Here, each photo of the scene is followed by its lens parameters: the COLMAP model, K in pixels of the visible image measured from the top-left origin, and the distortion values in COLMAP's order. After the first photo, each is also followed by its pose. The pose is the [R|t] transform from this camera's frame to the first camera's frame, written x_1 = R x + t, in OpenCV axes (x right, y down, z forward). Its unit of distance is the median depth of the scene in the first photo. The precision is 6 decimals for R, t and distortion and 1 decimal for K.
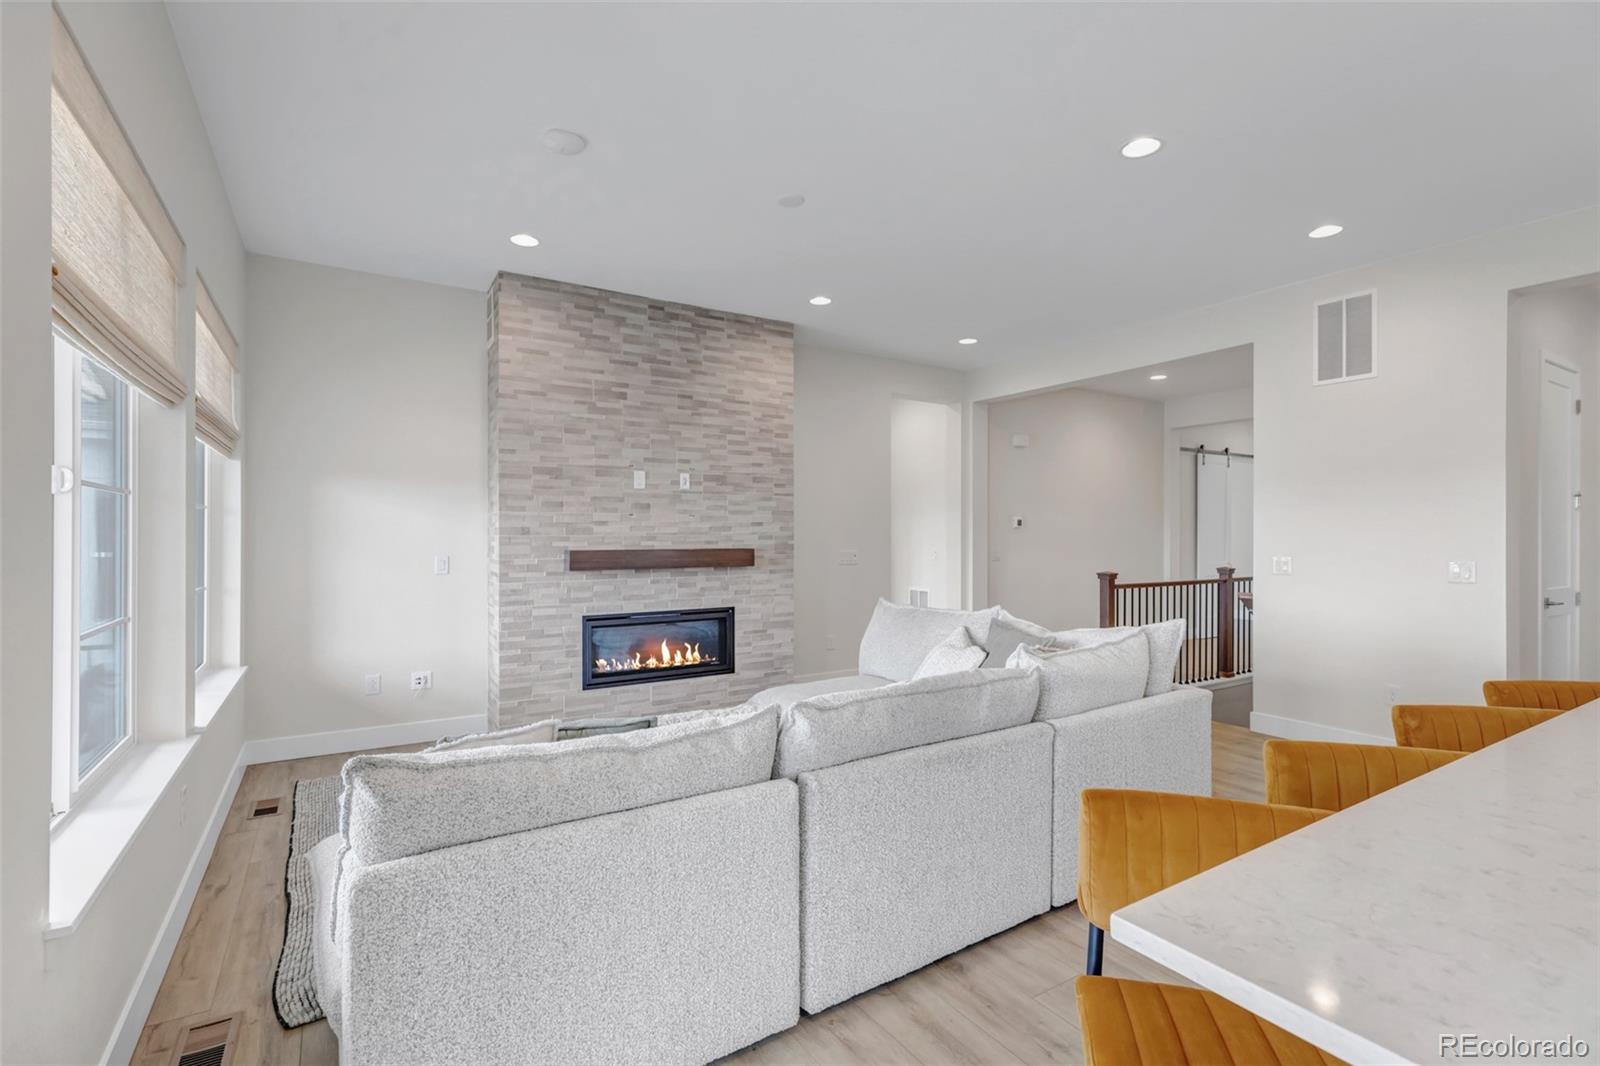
lens RADIAL K [[741.2, 0, 805.3], [0, 741.2, 528.3], [0, 0, 1]] dist [0.001978, 0.001167]
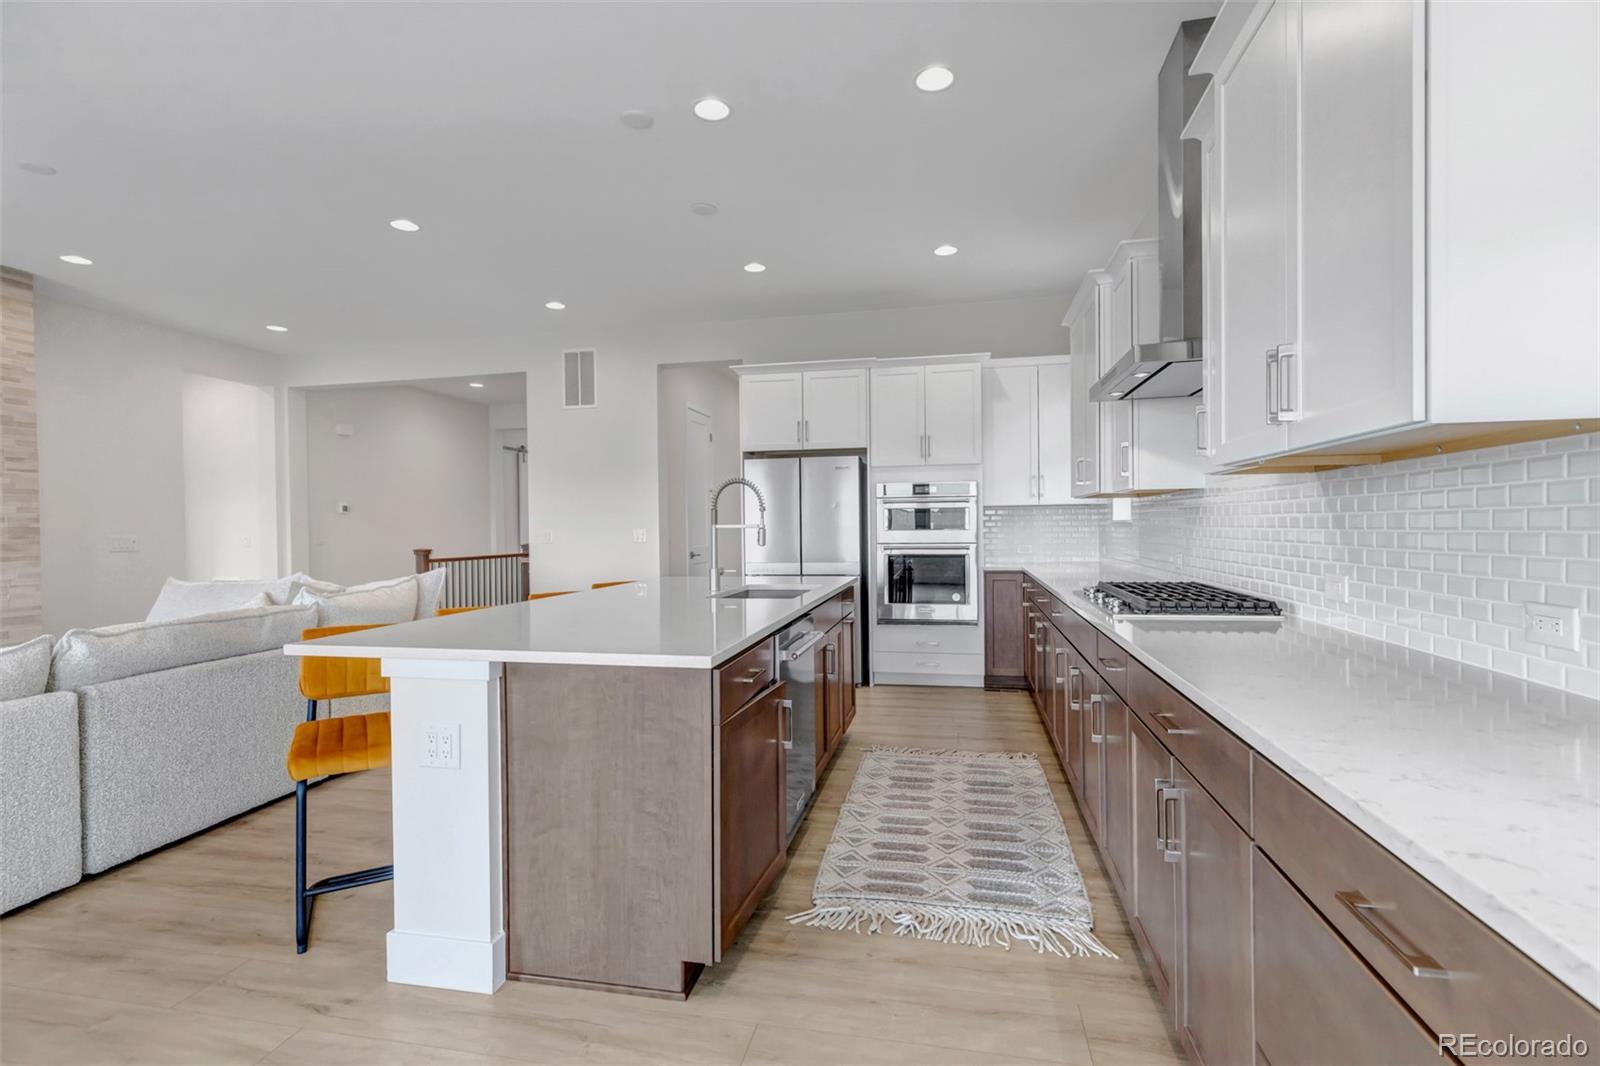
lens RADIAL K [[741.2, 0, 791.7], [0, 741.2, 533.5], [0, 0, 1]] dist [0.001978, 0.001167]
pose [[0.702780, -0.017693, 0.711188, -0.026932], [0.007994, 0.999824, 0.016975, 0.033888], [-0.711363, -0.006244, 0.702797, -0.409404]]
